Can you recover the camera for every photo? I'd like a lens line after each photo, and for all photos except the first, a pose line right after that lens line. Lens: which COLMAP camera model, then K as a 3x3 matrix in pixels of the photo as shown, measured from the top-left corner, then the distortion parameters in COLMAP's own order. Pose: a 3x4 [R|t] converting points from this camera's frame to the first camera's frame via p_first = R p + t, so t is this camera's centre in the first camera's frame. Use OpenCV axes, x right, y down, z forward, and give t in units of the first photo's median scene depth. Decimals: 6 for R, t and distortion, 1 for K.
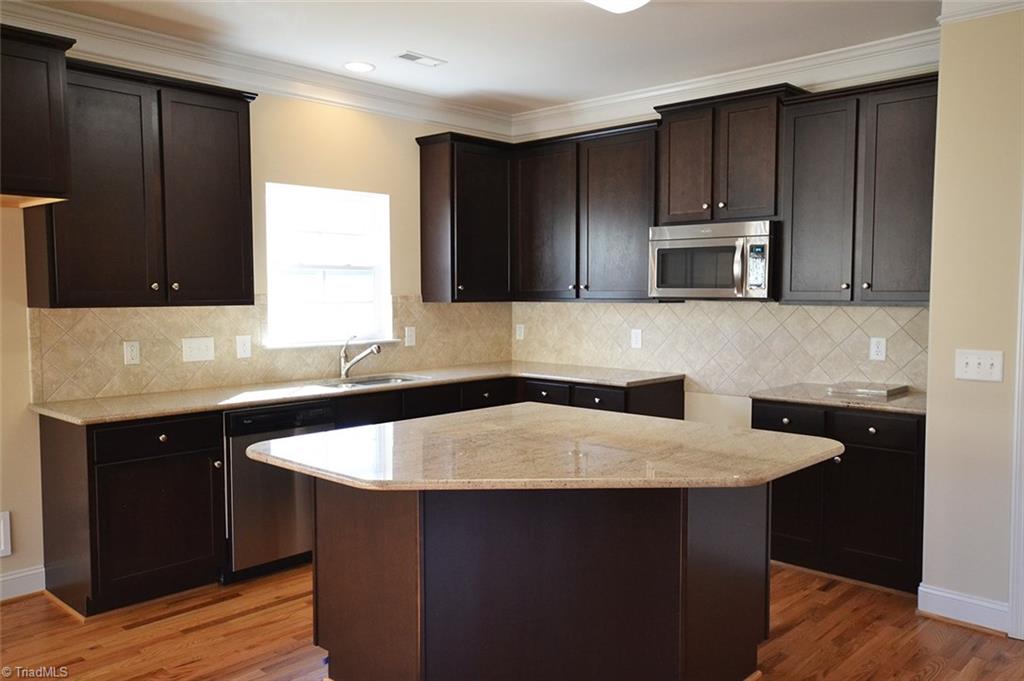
lens RADIAL K [[818.2, 0, 509.9], [0, 818.2, 347.3], [0, 0, 1]] dist [0.003738, 0.031907]
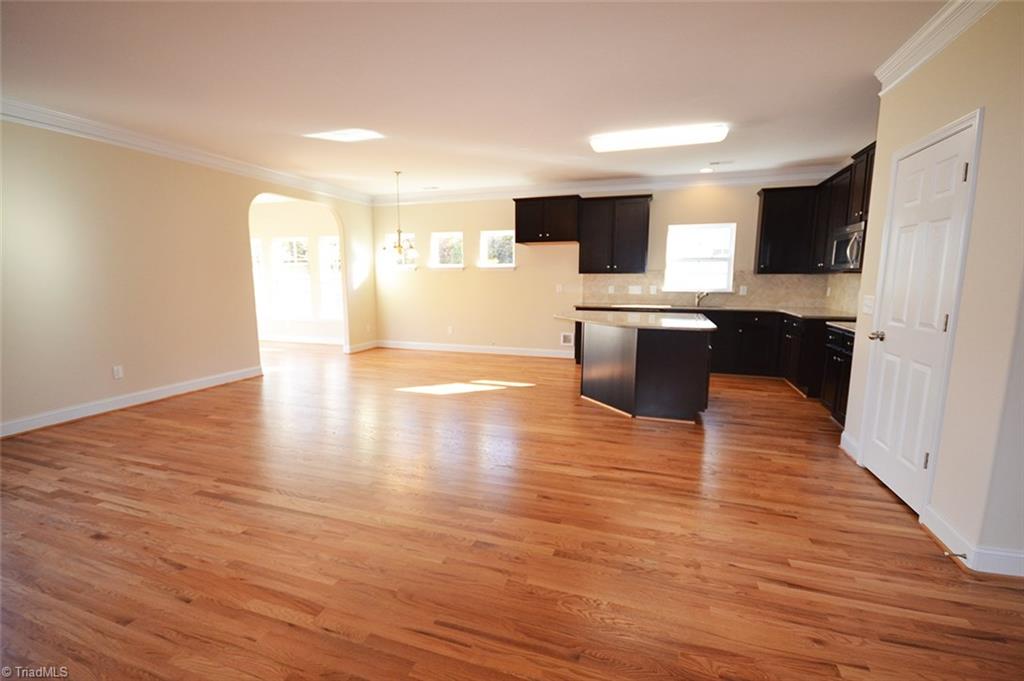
lens RADIAL K [[455.2, 0, 508.2], [0, 455.2, 345.8], [0, 0, 1]] dist [-0.001452, -0.004337]
pose [[0.413409, 0.137902, -0.900042, 0.838746], [-0.065350, 0.990410, 0.121731, 0.030017], [0.908197, 0.008493, 0.418456, -0.043155]]
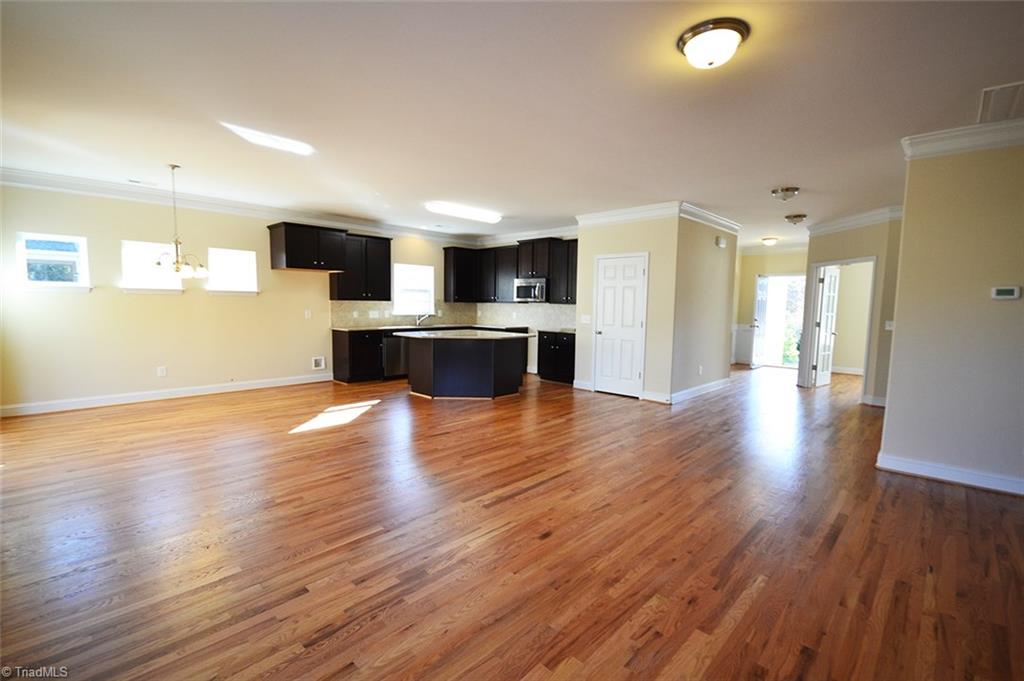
lens RADIAL K [[455.2, 0, 509.0], [0, 455.2, 346.0], [0, 0, 1]] dist [-0.001452, -0.004337]
pose [[0.999768, 0.018010, -0.011815, 0.185849], [-0.017724, 0.999559, 0.023825, 0.075135], [0.012239, -0.023610, 0.999646, -0.817890]]
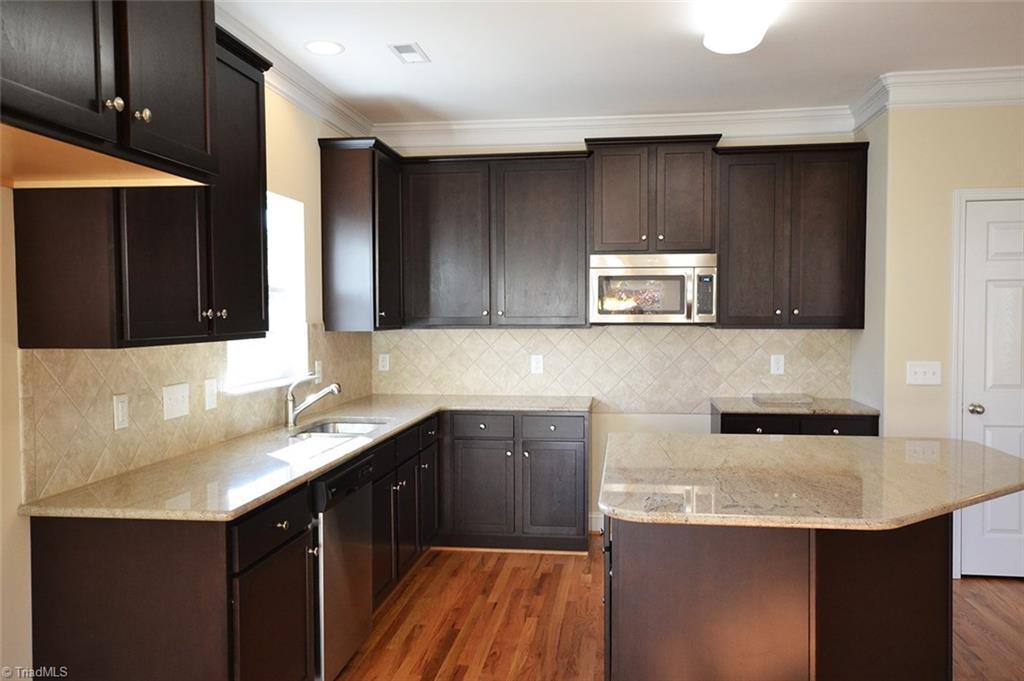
lens RADIAL K [[818.2, 0, 509.2], [0, 818.2, 349.3], [0, 0, 1]] dist [0.003738, 0.031907]
pose [[0.818301, -0.027248, 0.574143, -0.533100], [0.043465, 0.998949, -0.014541, -0.019167], [-0.573144, 0.036854, 0.818626, 0.236494]]
